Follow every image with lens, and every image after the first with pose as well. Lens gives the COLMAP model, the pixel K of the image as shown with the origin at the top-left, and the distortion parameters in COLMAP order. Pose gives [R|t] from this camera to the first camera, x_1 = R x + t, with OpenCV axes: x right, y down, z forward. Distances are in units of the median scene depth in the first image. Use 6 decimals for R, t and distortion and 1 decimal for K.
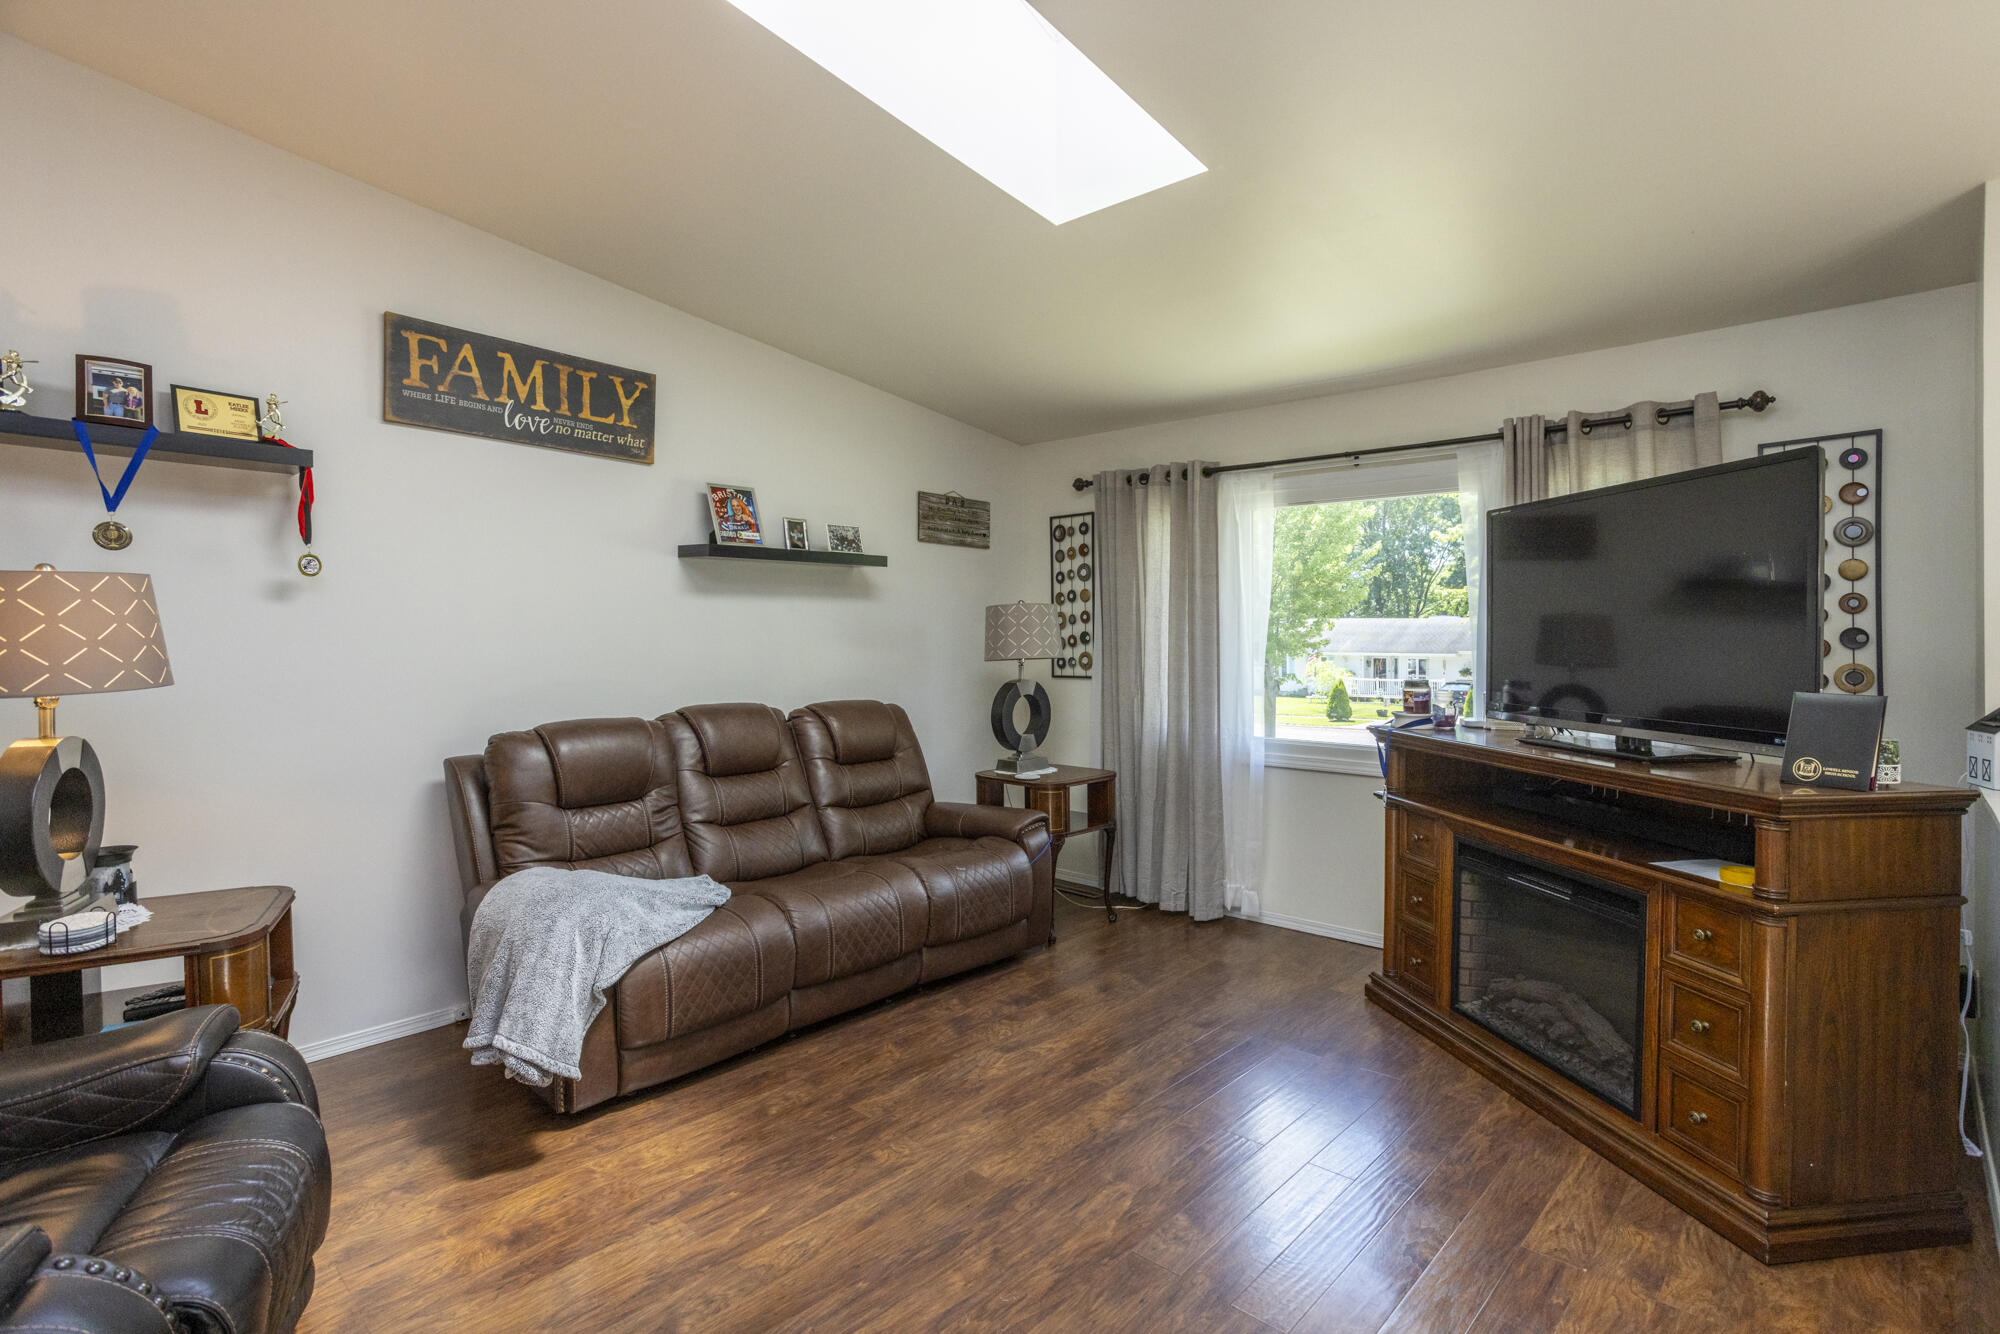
lens RADIAL K [[992.3, 0, 1019.9], [0, 992.3, 659.4], [0, 0, 1]] dist [-0.037090, 0.032171]
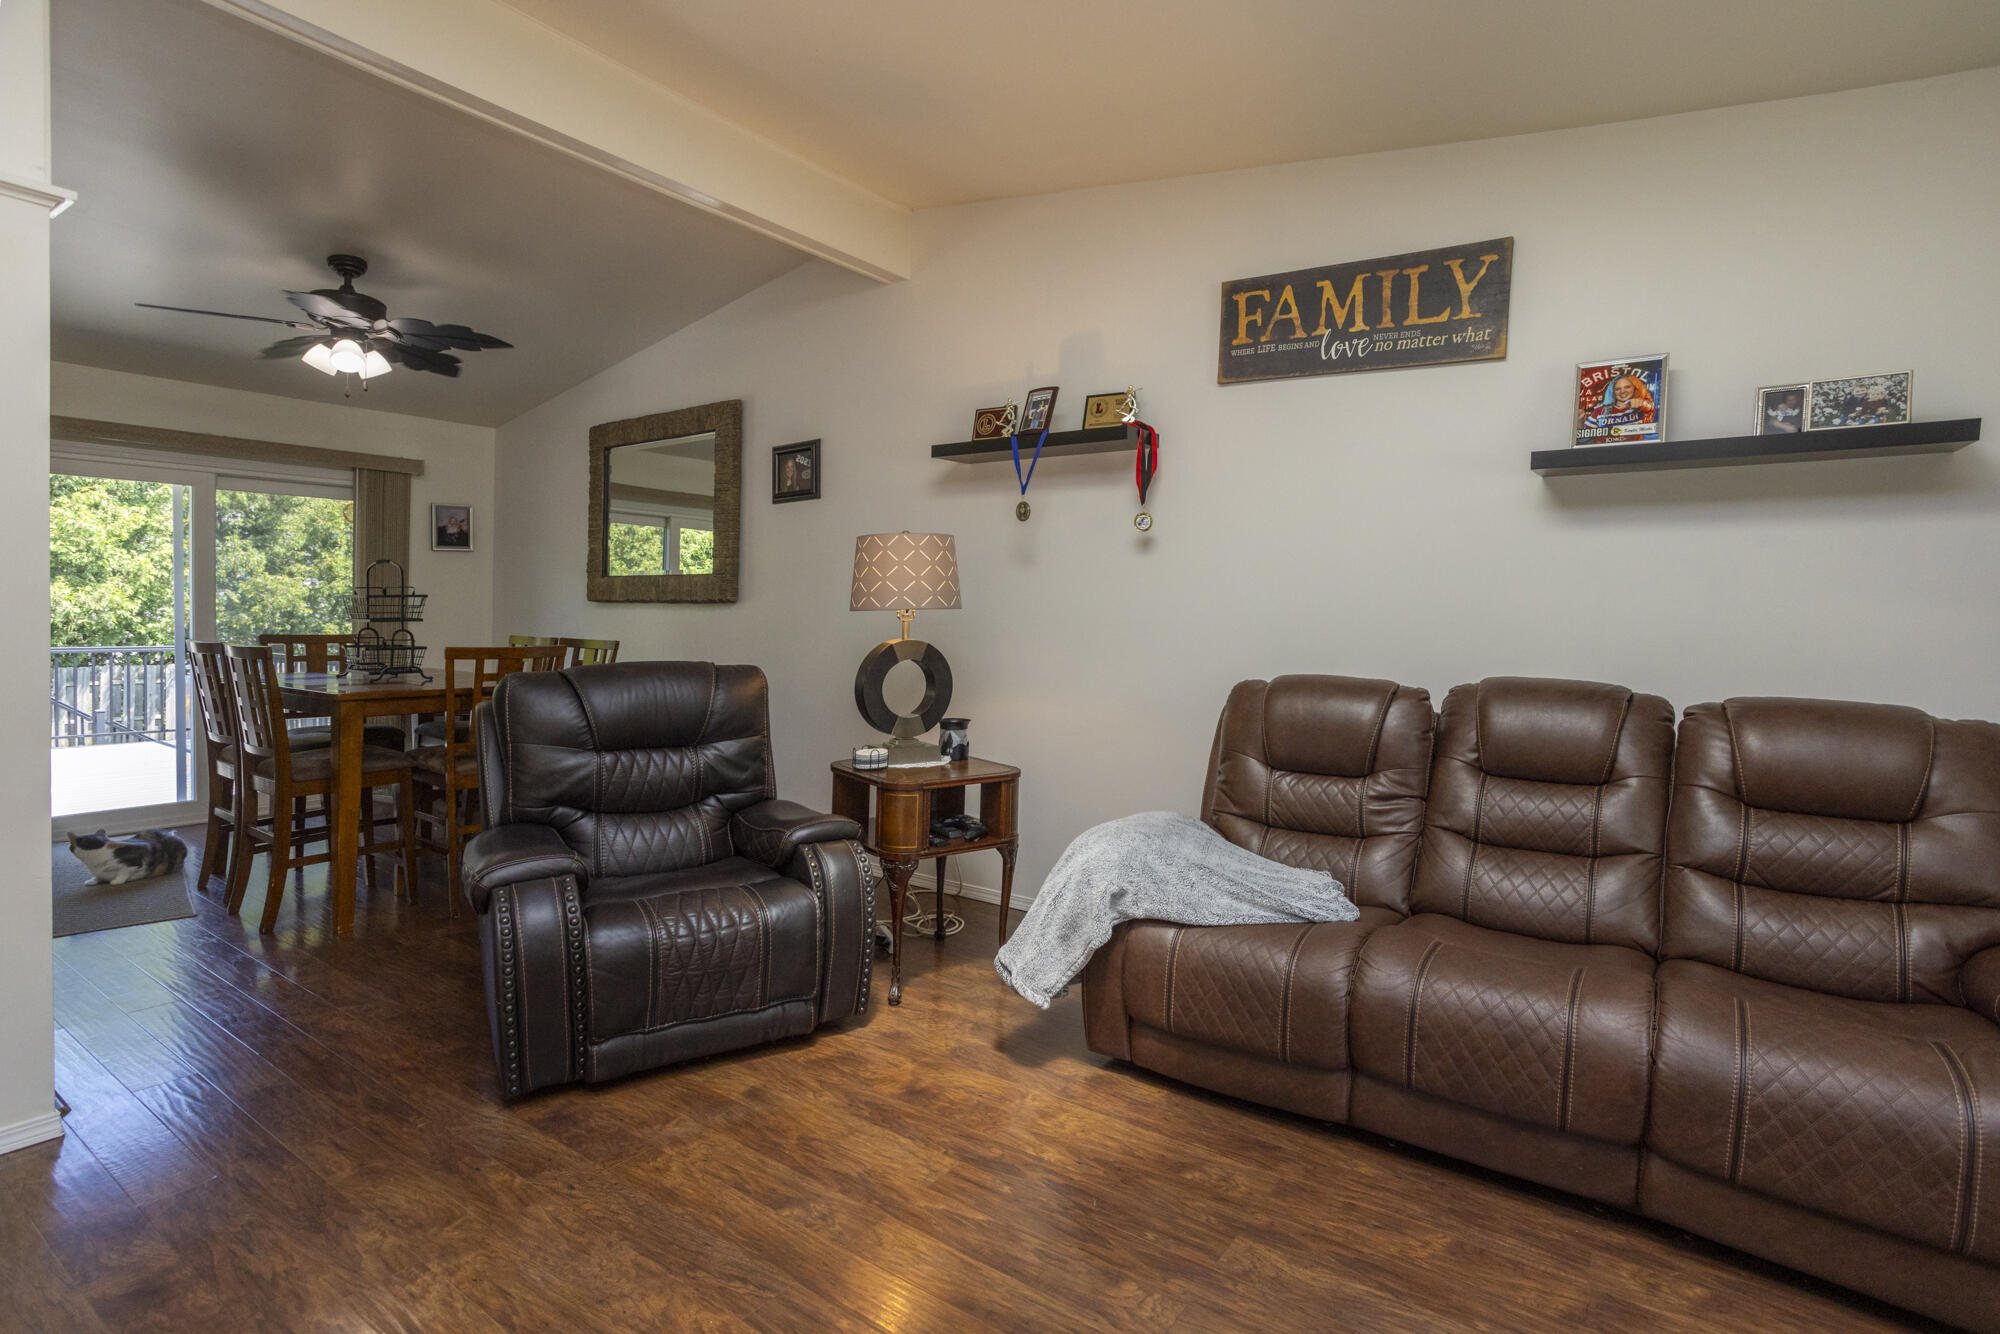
lens RADIAL K [[992.3, 0, 1019.9], [0, 992.3, 659.4], [0, 0, 1]] dist [-0.037090, 0.032171]
pose [[0.109810, 0.051677, -0.992608, 0.377053], [-0.043567, 0.997938, 0.047135, 0.015972], [0.992997, 0.038069, 0.111835, 0.592779]]
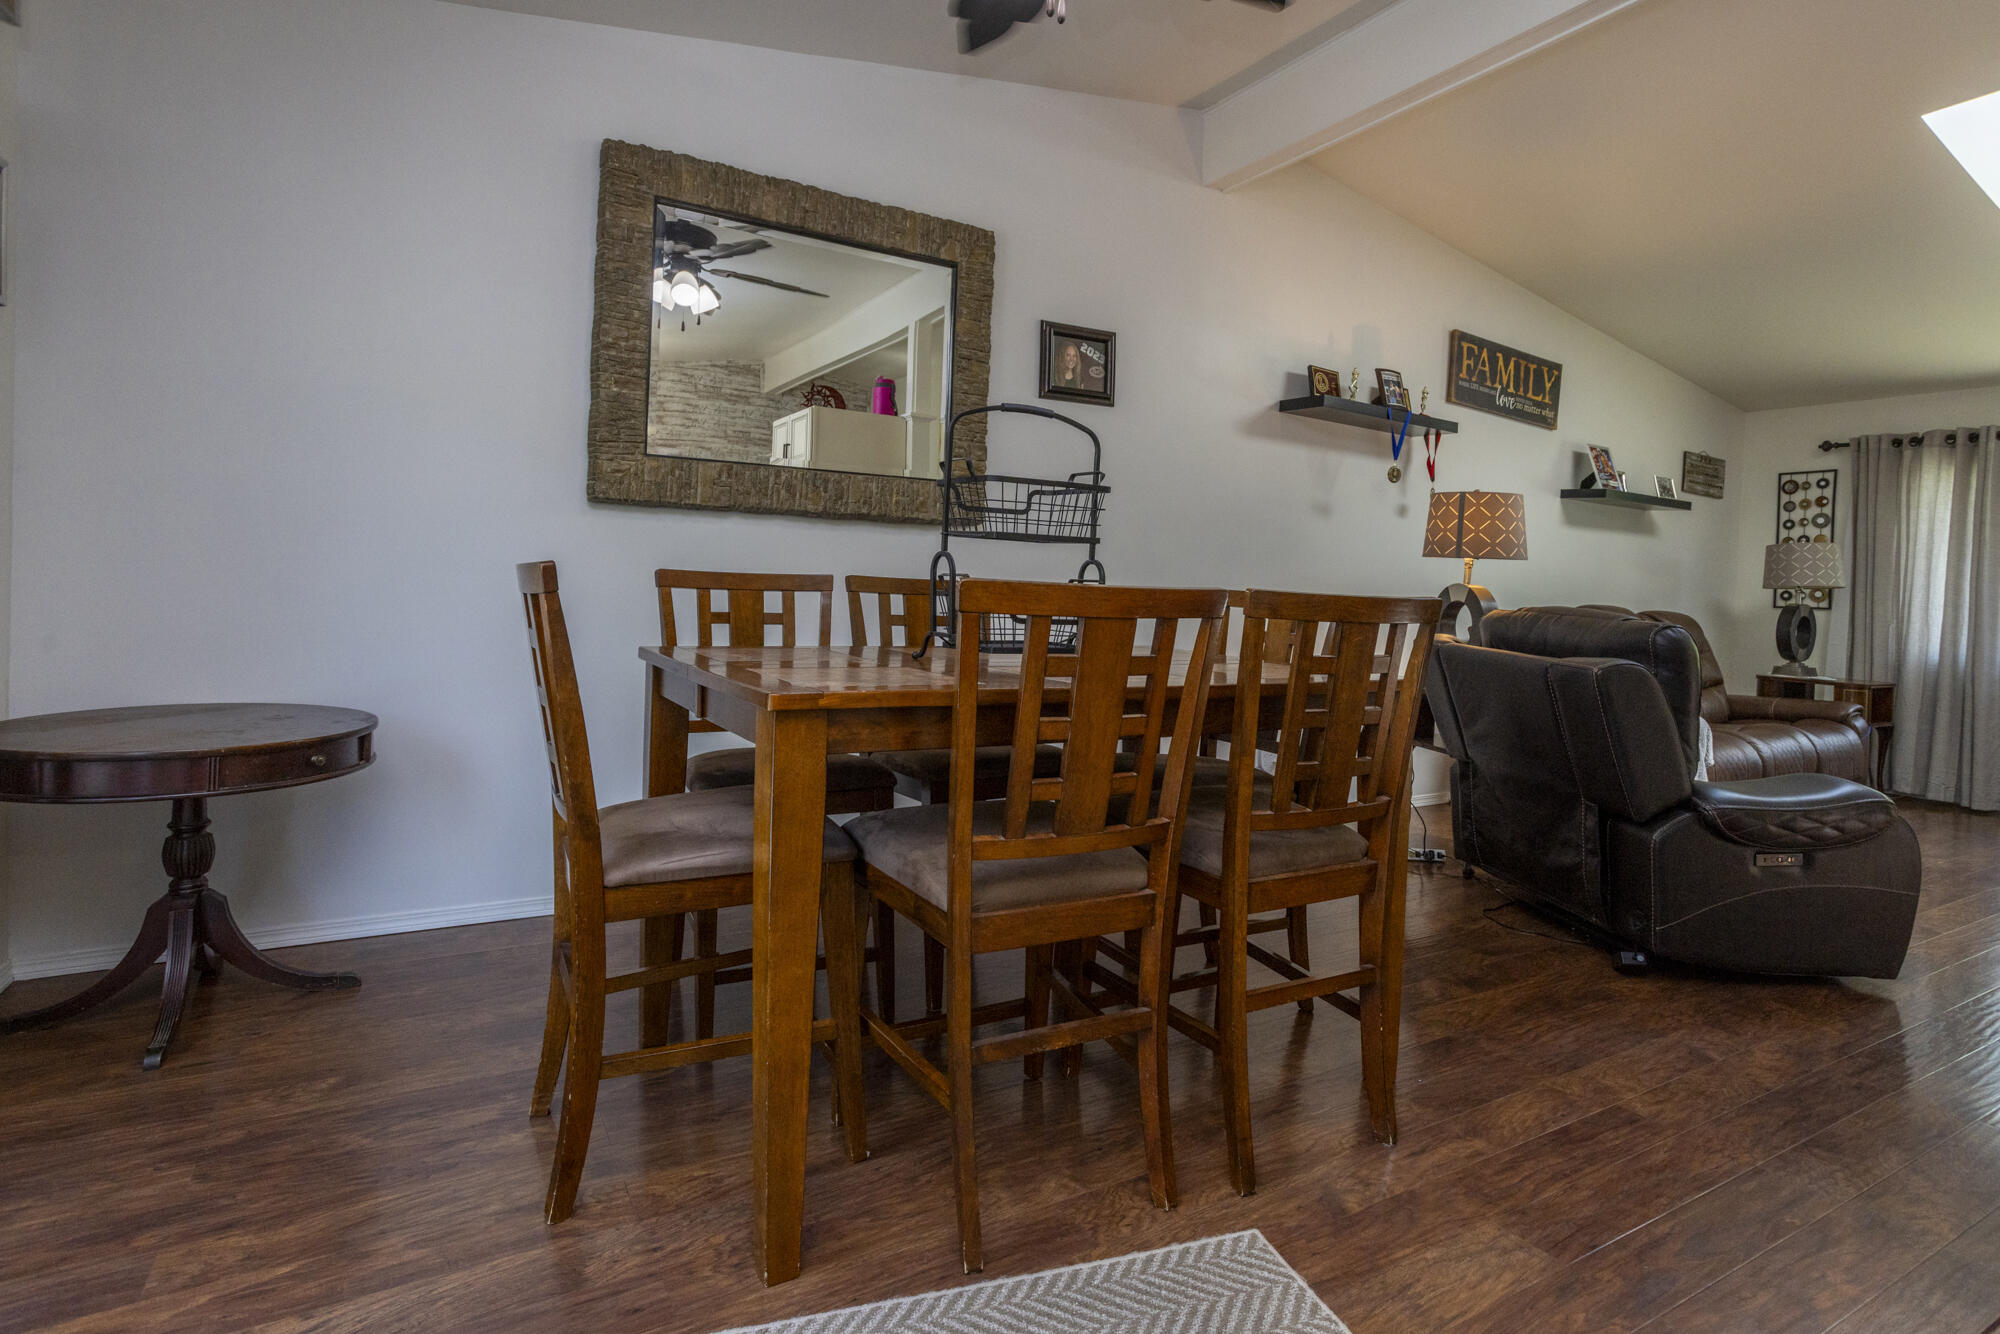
lens RADIAL K [[986.4, 0, 1008.9], [0, 986.4, 639.3], [0, 0, 1]] dist [-0.001328, 0.000221]
pose [[0.955675, 0.060831, -0.288071, -0.738498], [-0.054869, 0.998080, 0.028734, 0.105846], [0.289266, -0.011654, 0.957178, -0.592700]]
